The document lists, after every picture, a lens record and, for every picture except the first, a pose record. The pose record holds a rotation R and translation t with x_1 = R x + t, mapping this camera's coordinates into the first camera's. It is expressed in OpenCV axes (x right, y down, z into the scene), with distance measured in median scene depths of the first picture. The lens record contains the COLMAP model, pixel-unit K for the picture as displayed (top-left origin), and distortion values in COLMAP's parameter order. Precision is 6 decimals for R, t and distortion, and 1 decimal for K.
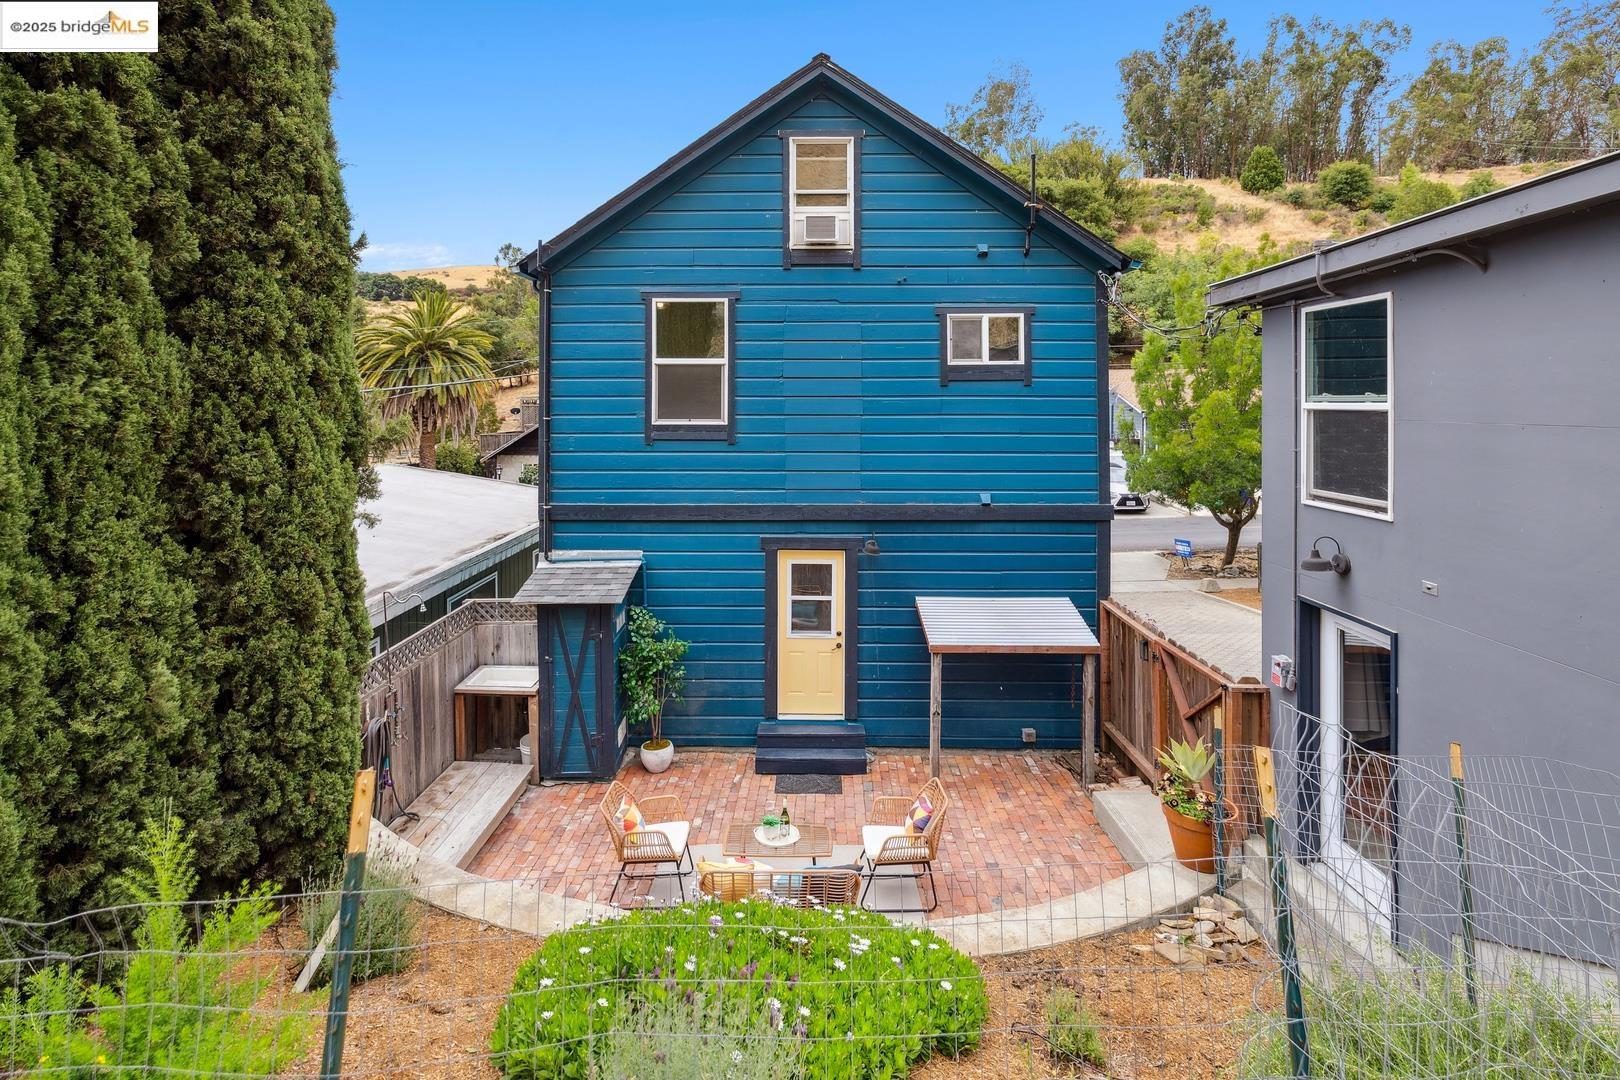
lens RADIAL K [[762.4, 0, 807.7], [0, 762.4, 402.0], [0, 0, 1]] dist [-0.001215, -0.000284]
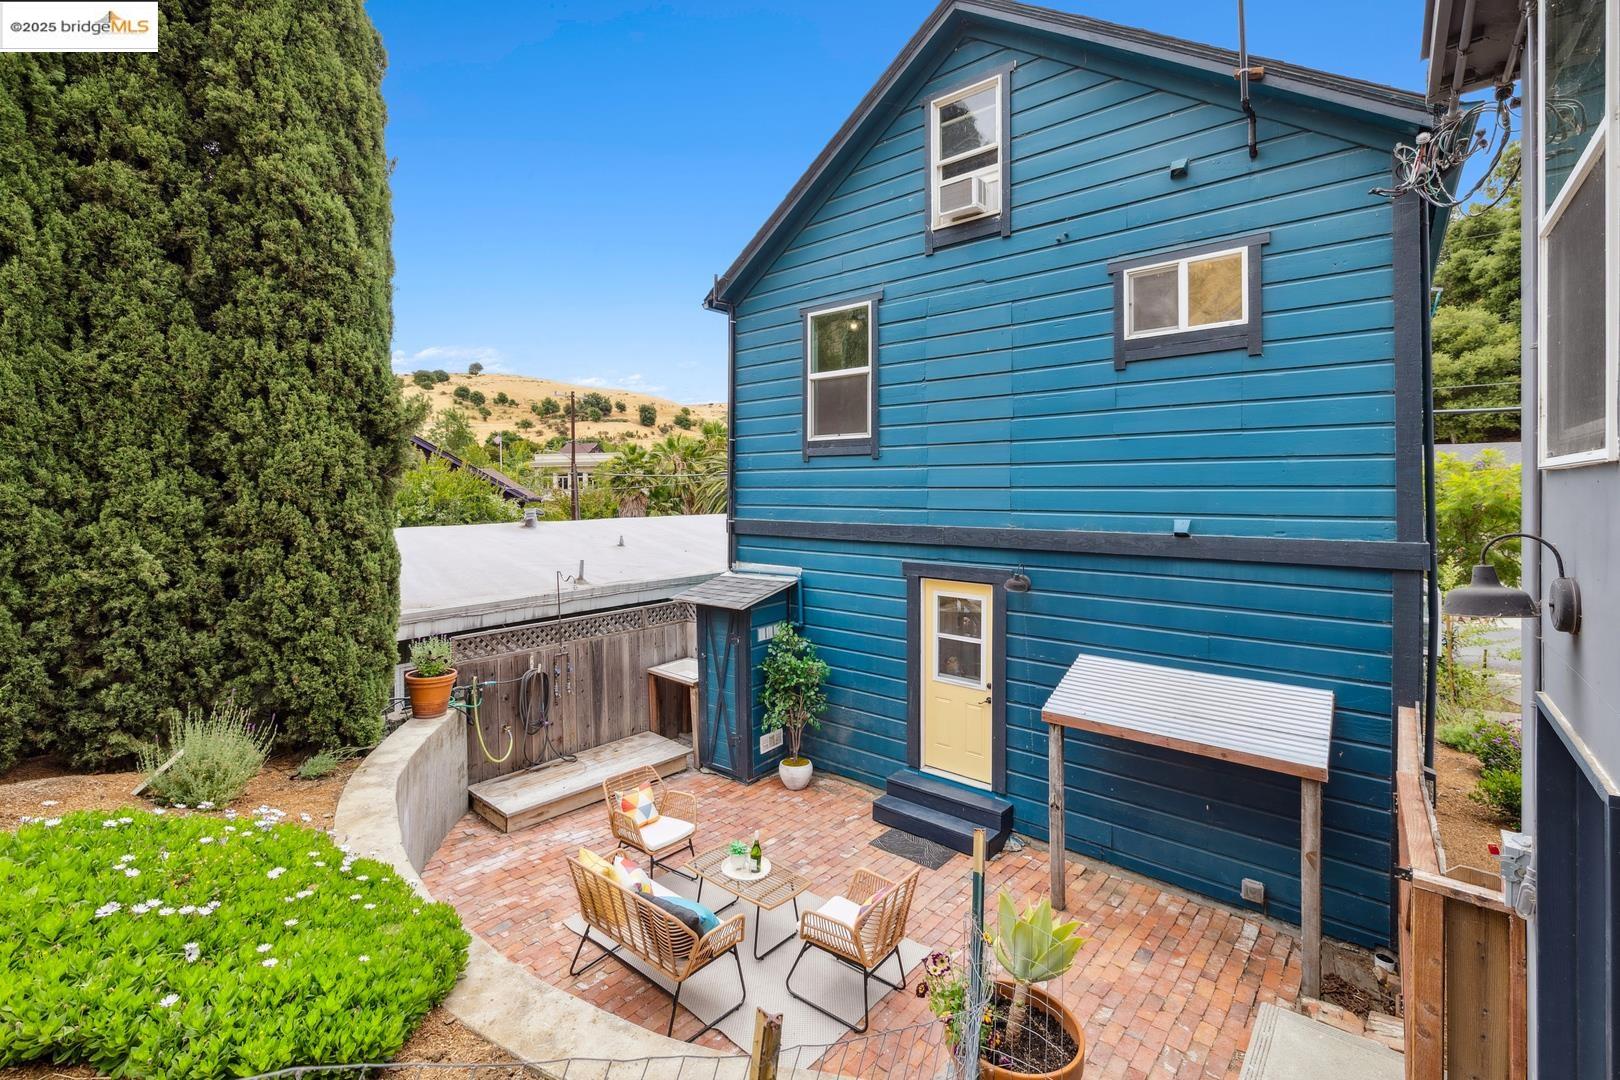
lens RADIAL K [[703.7, 0, 810.3], [0, 703.7, 492.5], [0, 0, 1]] dist [0.001125, 0.000247]
pose [[0.773999, 0.000296, -0.633186, 0.378021], [0.003601, 0.999982, 0.004870, 0.091904], [0.633176, -0.006050, 0.773984, 0.294762]]
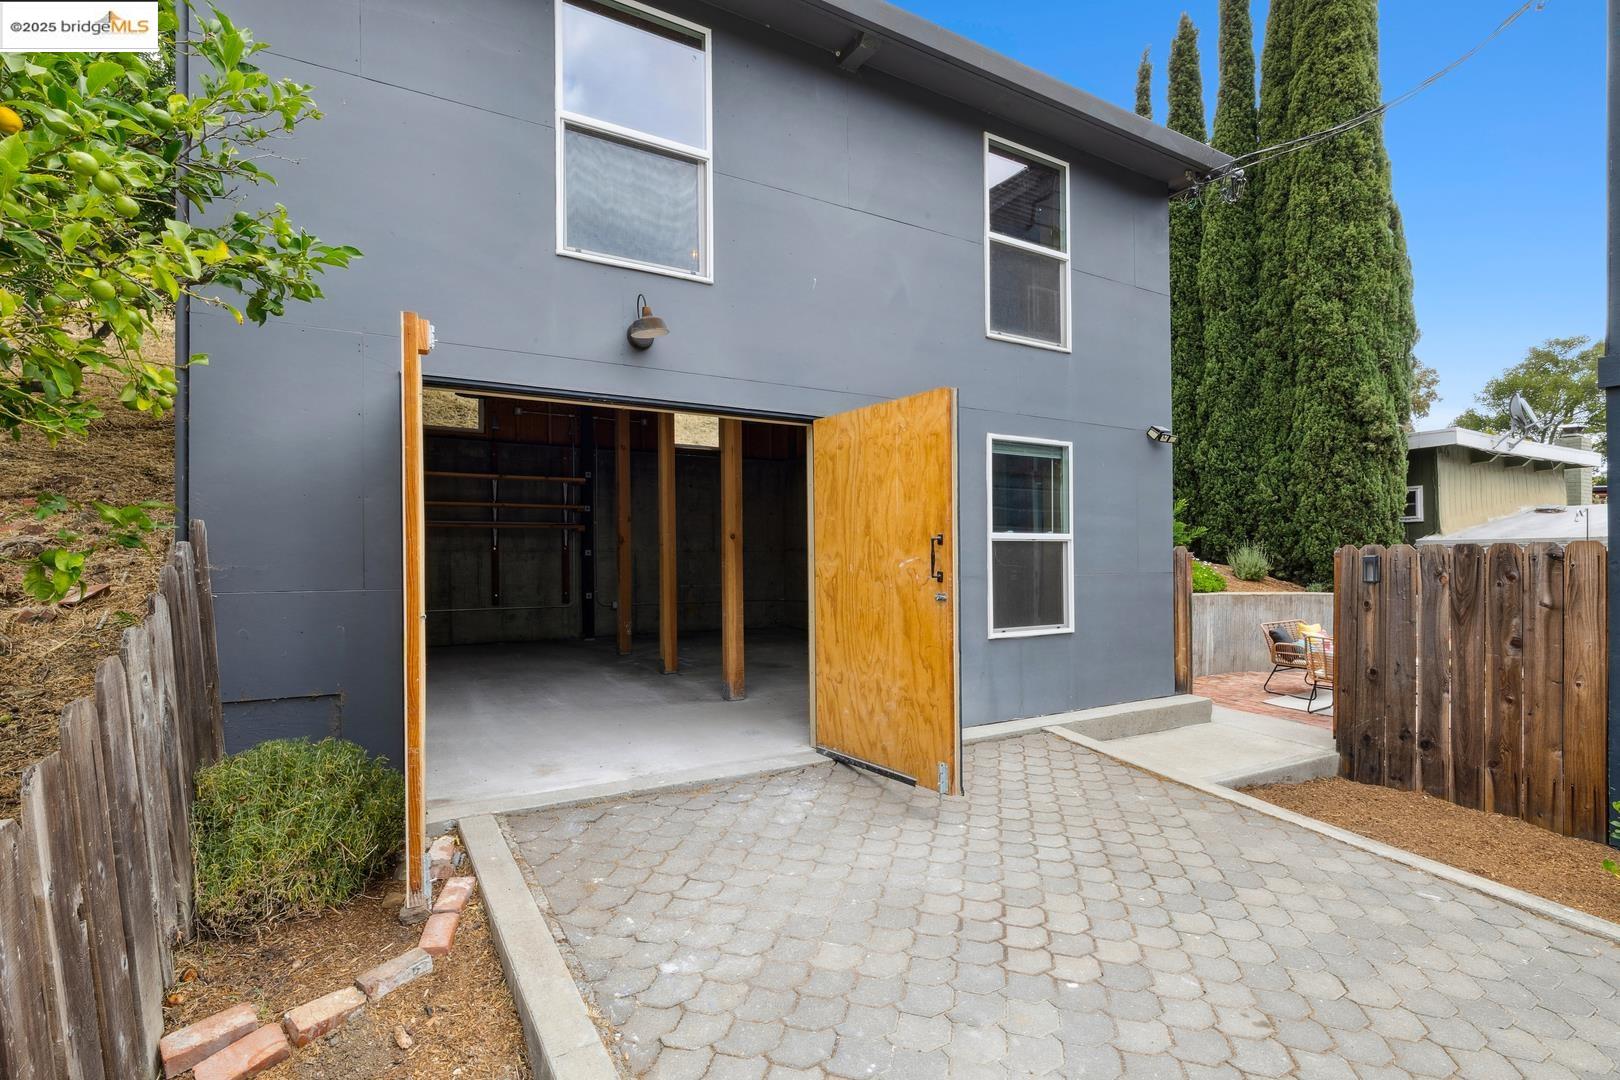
lens RADIAL K [[797.7, 0, 812.4], [0, 797.7, 557.9], [0, 0, 1]] dist [0.000024, -0.000011]
pose [[-0.853621, 0.003510, -0.520883, 1.104621], [0.005205, 0.999985, -0.001793, 0.262640], [0.520869, -0.004242, -0.853626, 1.179803]]
